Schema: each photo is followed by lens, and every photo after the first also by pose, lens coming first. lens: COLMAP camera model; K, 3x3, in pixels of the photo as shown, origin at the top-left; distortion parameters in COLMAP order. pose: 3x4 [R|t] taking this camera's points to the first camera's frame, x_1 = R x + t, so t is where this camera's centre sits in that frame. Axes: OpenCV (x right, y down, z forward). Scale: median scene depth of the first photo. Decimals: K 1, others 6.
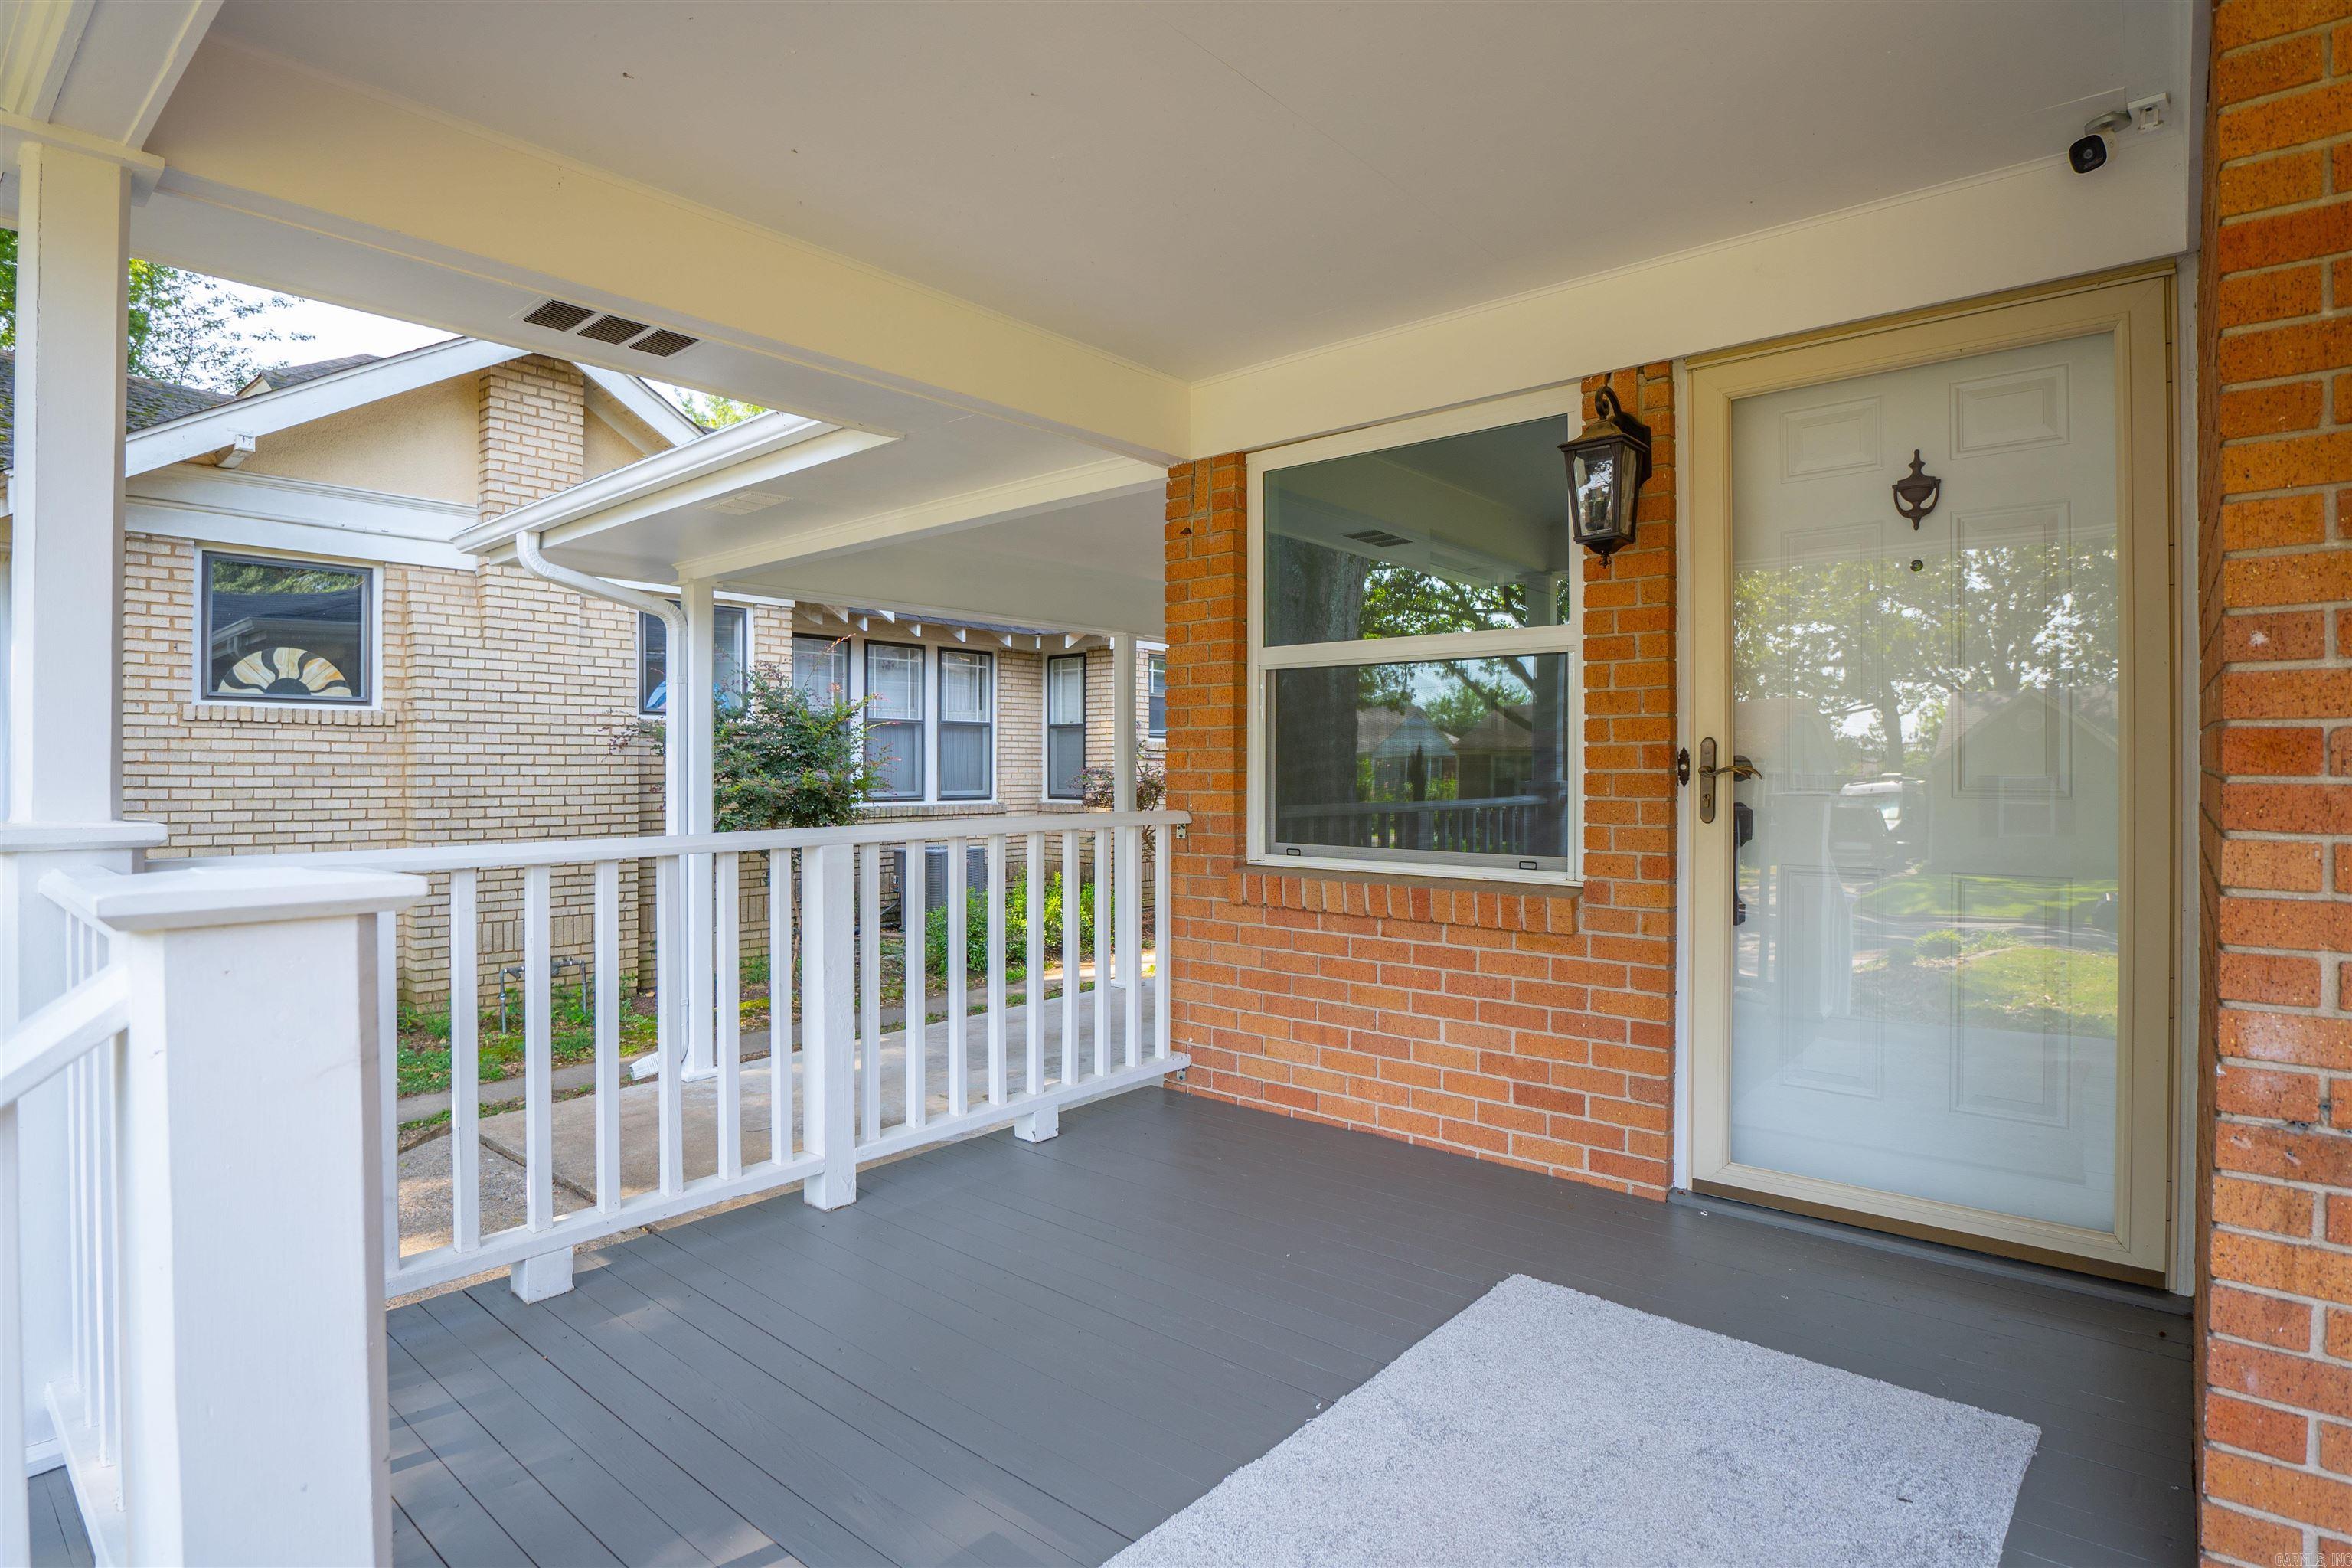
lens RADIAL K [[1196.4, 0, 1166.1], [0, 1196.4, 767.1], [0, 0, 1]] dist [-0.033385, 0.001283]
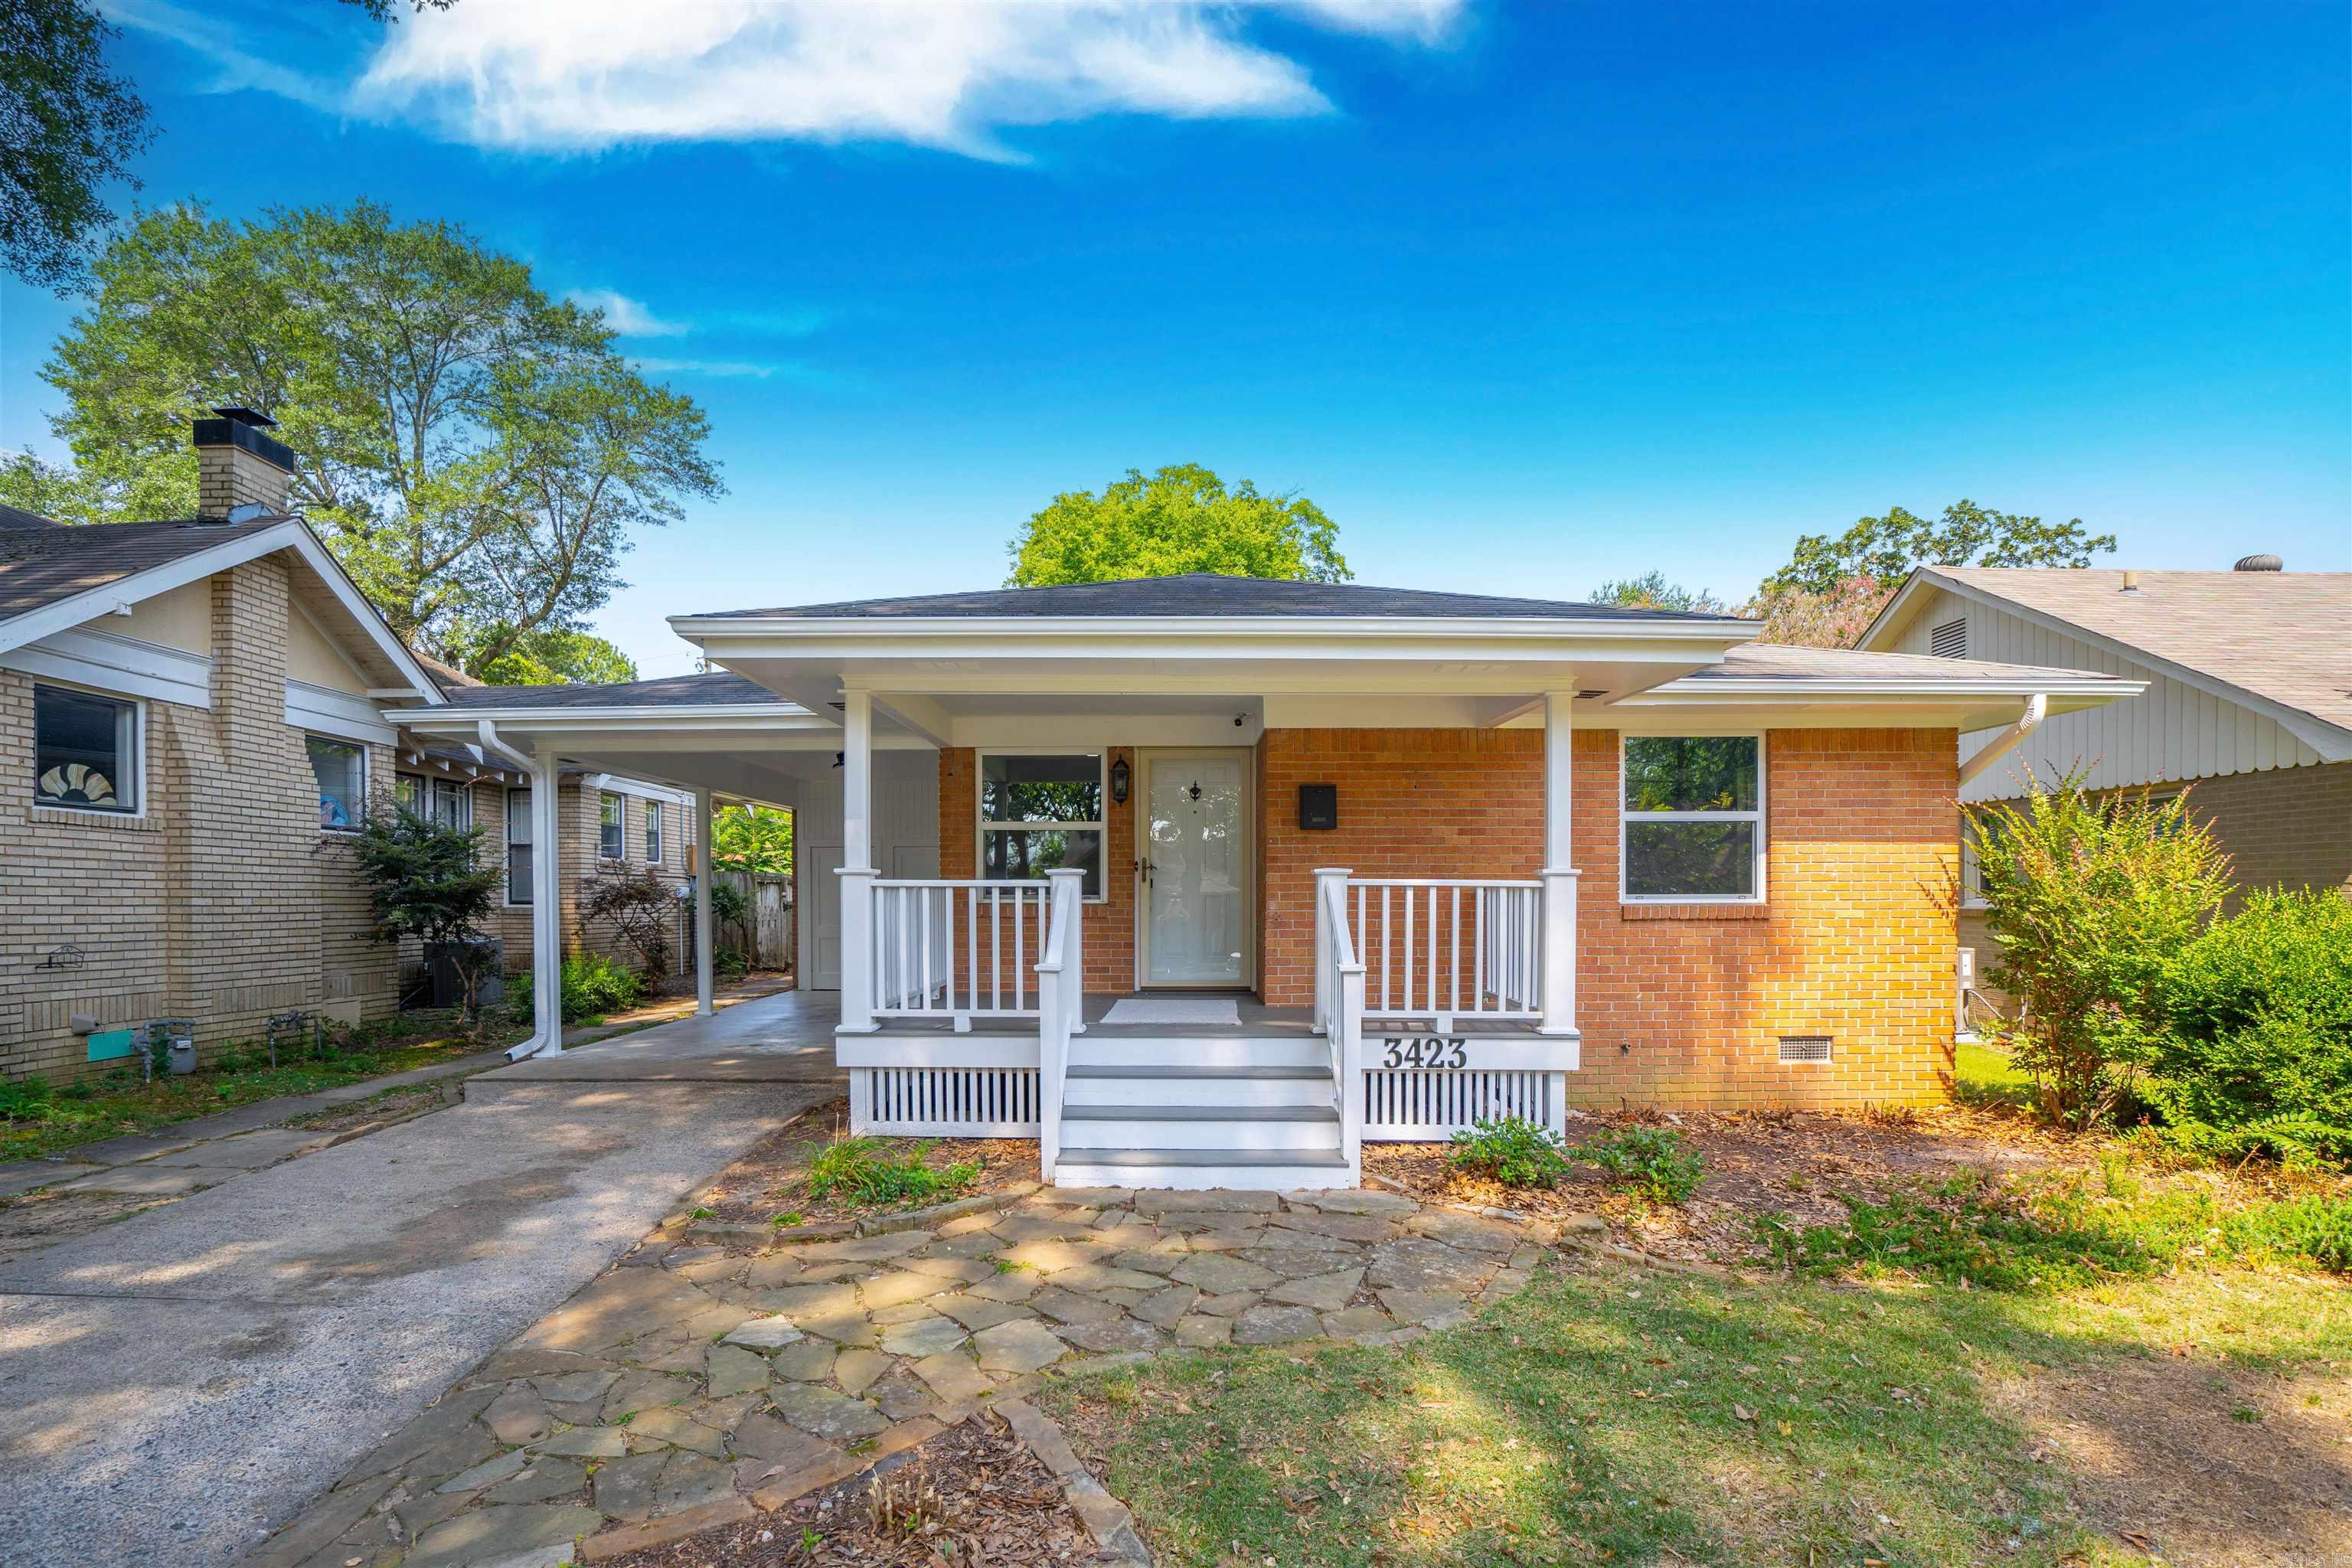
lens RADIAL K [[1191.6, 0, 1145.5], [0, 1191.6, 884.8], [0, 0, 1]] dist [-0.036015, 0.009911]
pose [[0.776594, 0.009533, 0.629929, -1.515497], [-0.001450, 0.999910, -0.013345, 0.088763], [-0.629999, 0.009450, 0.776538, -1.485612]]
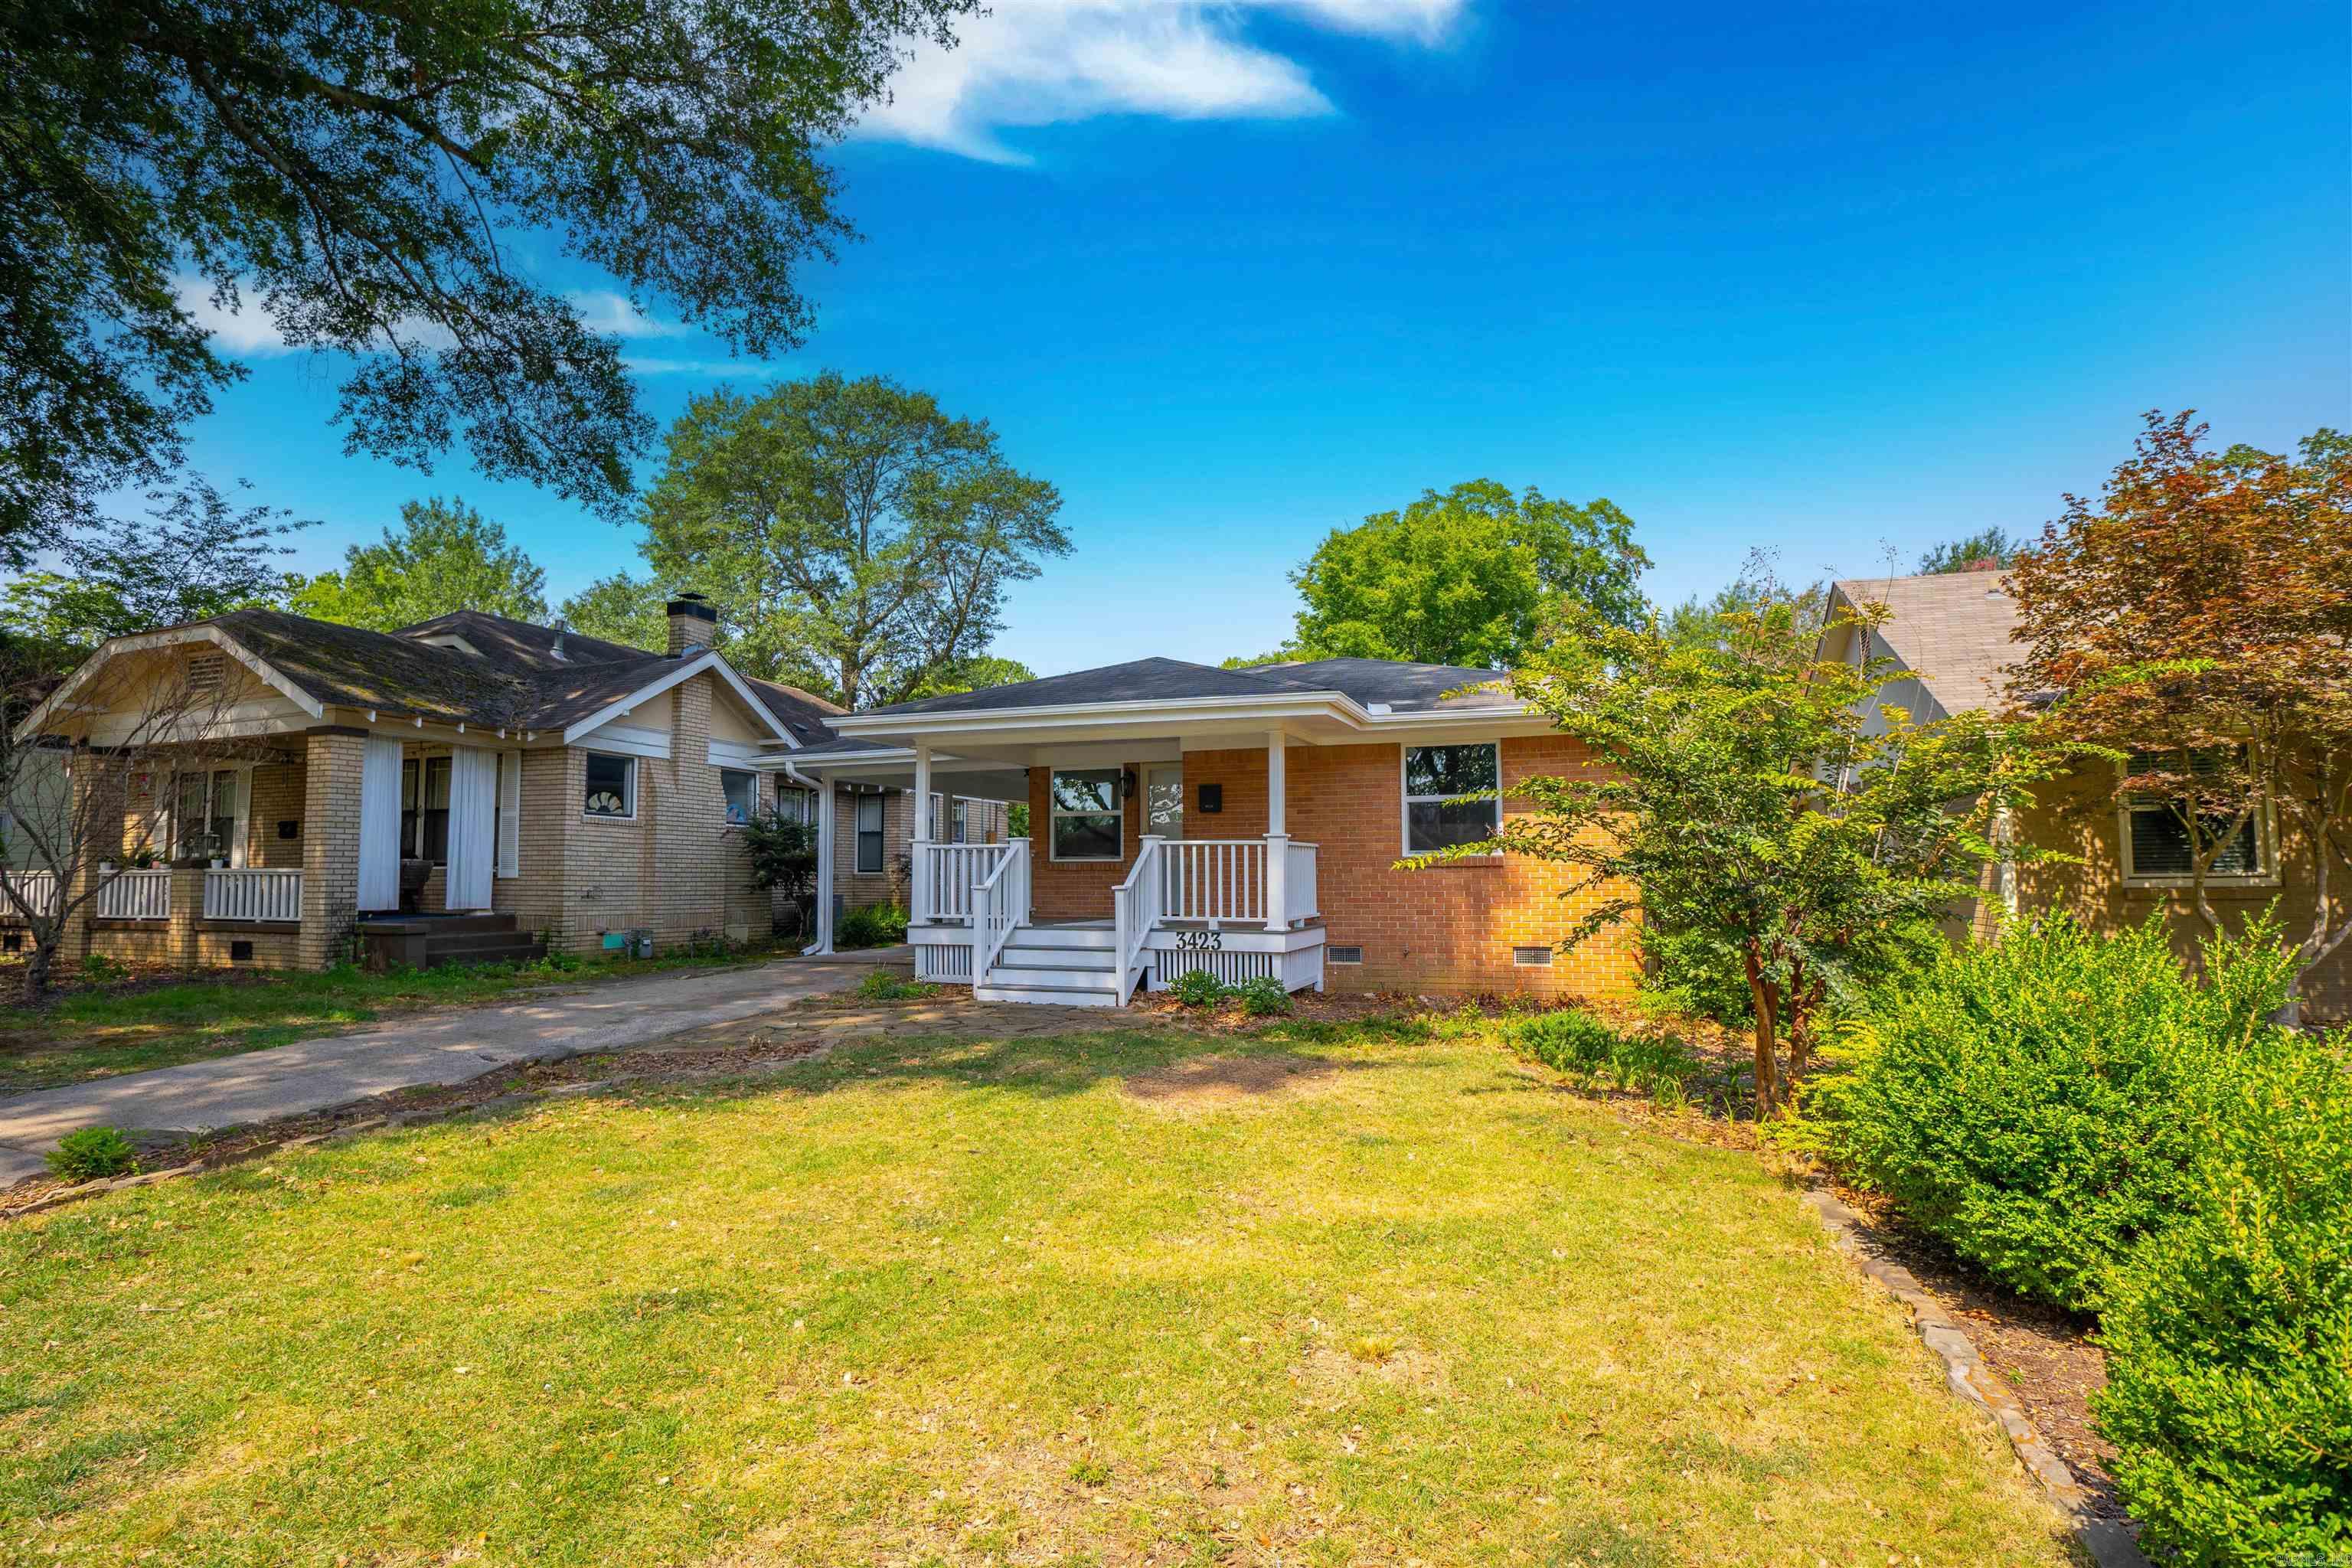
lens RADIAL K [[1150.0, 0, 1176.0], [0, 1150.0, 784.0], [0, 0, 1]] dist [-0.033205, 0.000509]
pose [[0.936975, 0.027213, 0.348336, -1.113993], [0.002245, 0.996473, -0.083886, 0.174557], [-0.349390, 0.079381, 0.933609, -3.543467]]
